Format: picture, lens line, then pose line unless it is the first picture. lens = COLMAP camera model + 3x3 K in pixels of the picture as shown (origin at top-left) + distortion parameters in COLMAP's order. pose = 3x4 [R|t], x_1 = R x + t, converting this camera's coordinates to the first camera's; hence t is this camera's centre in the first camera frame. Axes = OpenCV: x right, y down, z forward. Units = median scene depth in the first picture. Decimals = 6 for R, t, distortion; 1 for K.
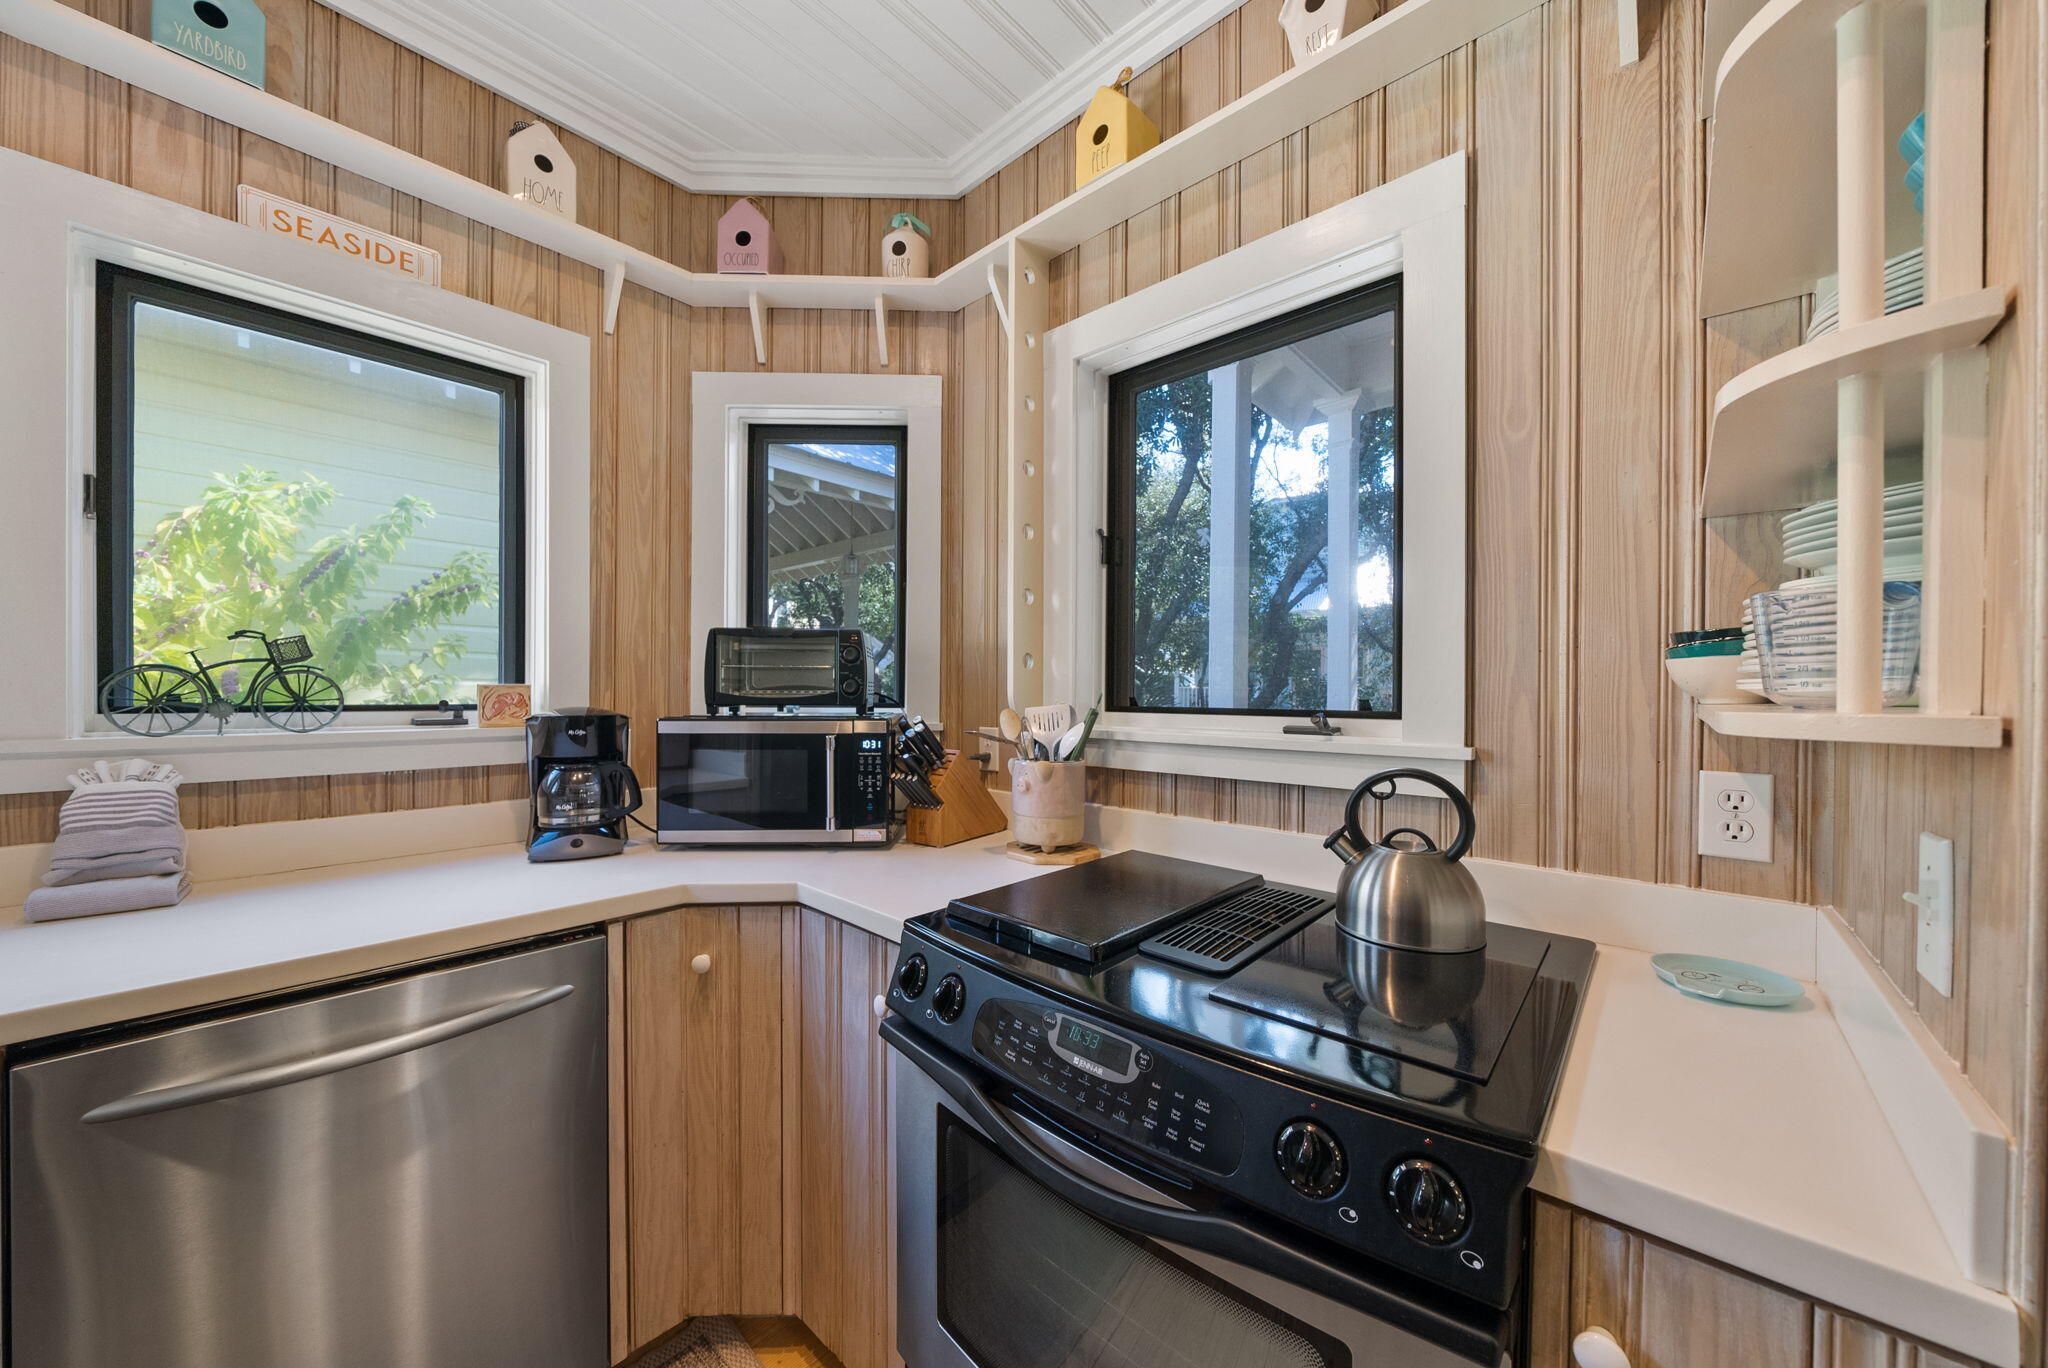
lens RADIAL K [[719.4, 0, 1024.0], [0, 719.4, 684.0], [0, 0, 1]] dist [-0.000363, -0.000038]
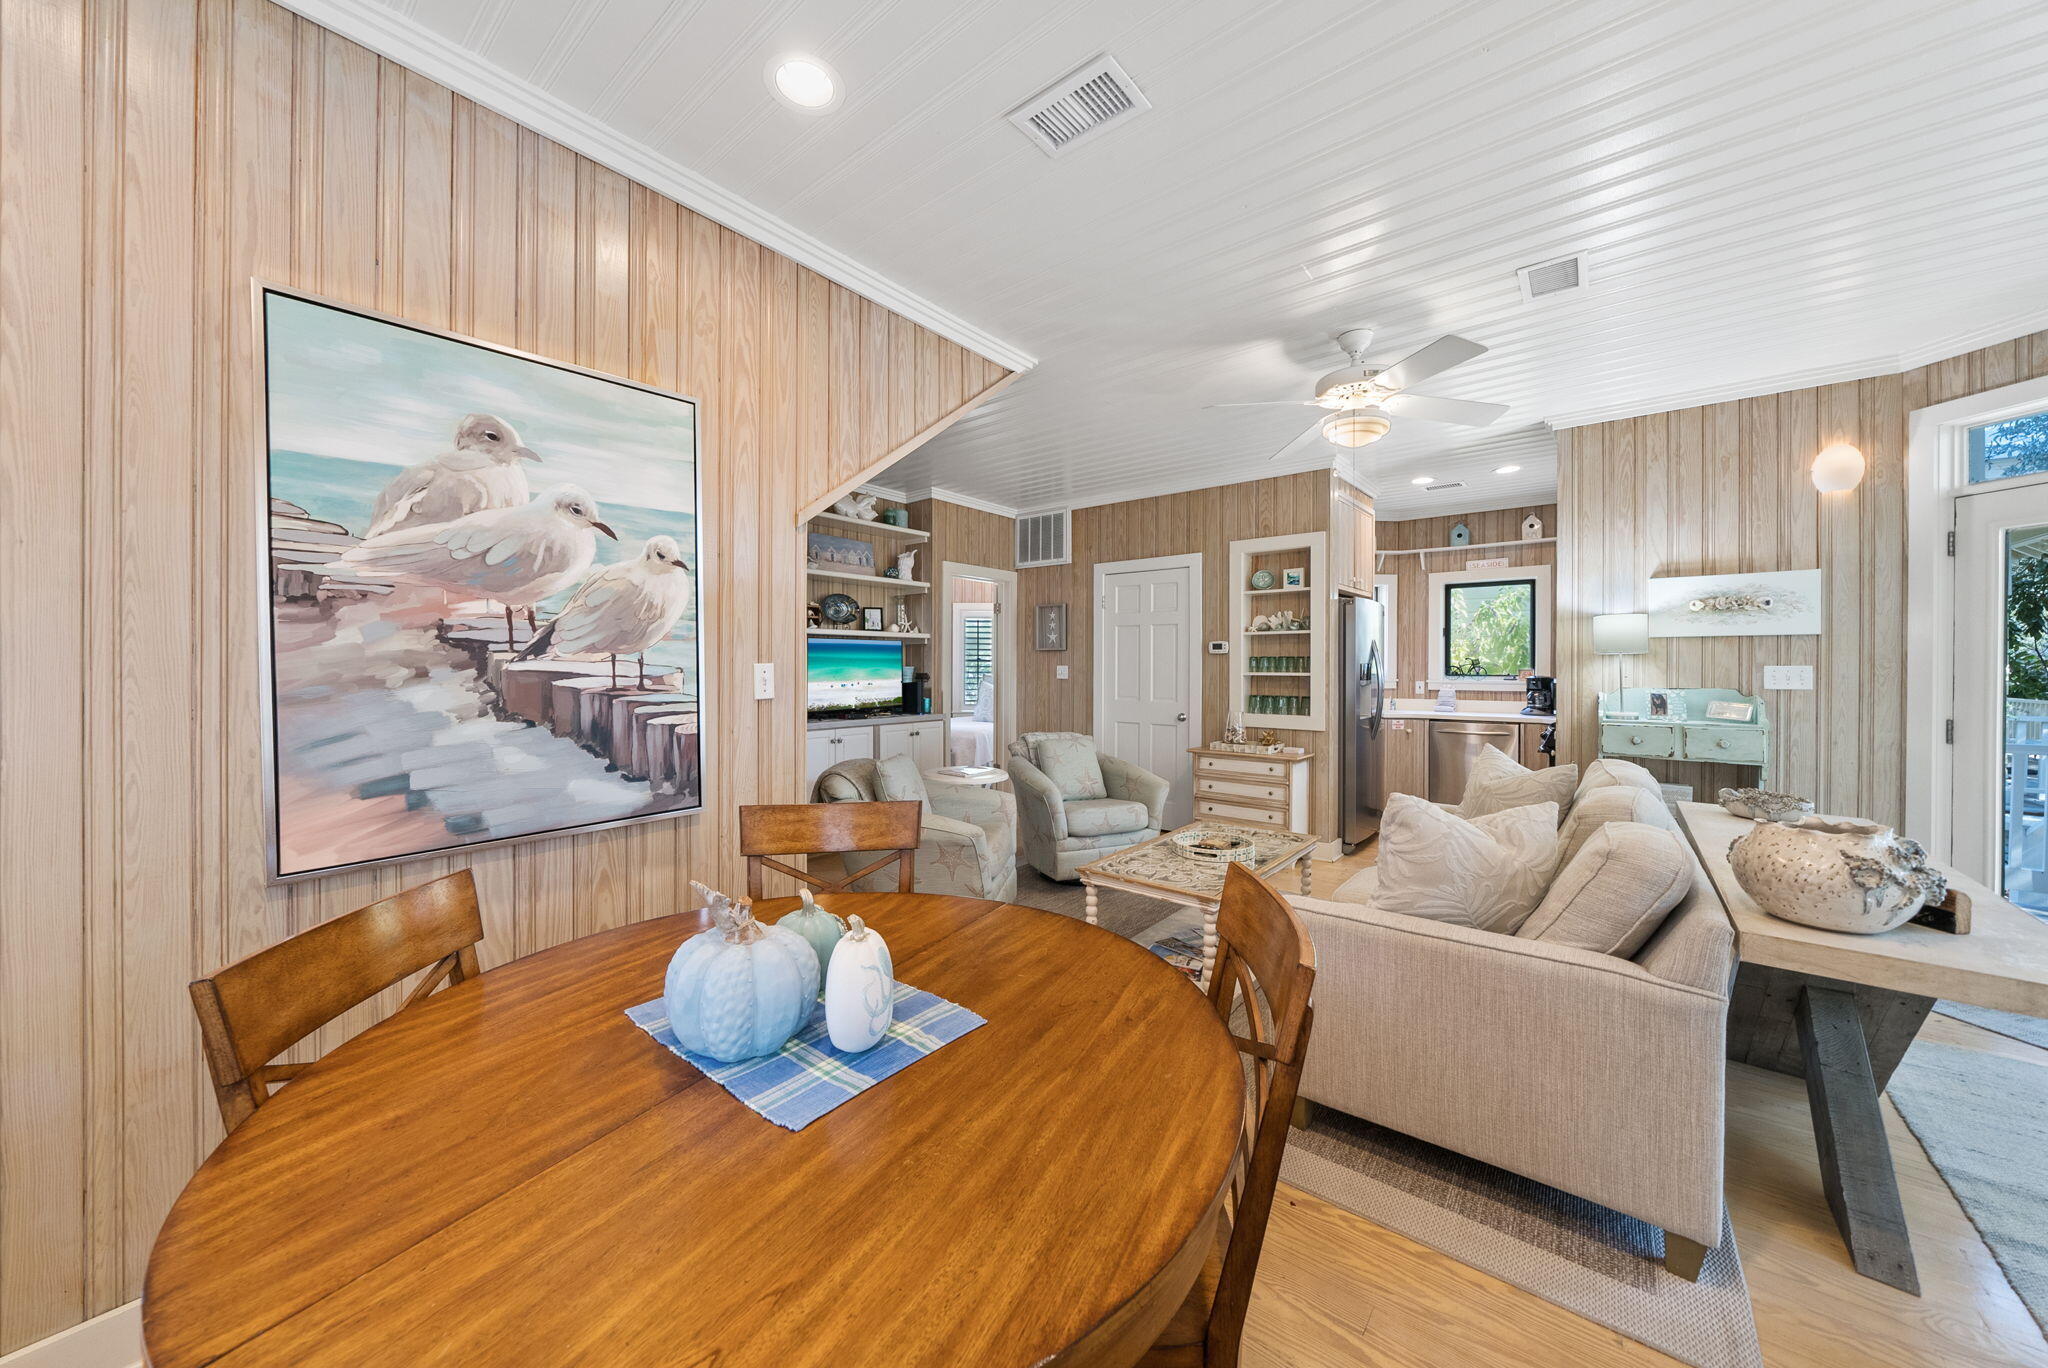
lens RADIAL K [[712.0, 0, 1011.9], [0, 712.0, 664.6], [0, 0, 1]] dist [0.000170, 0.000009]
pose [[0.042835, -0.001559, -0.999081, 2.827499], [-0.002147, 0.999996, -0.001653, -0.011807], [0.999080, 0.002216, 0.042832, -1.783414]]
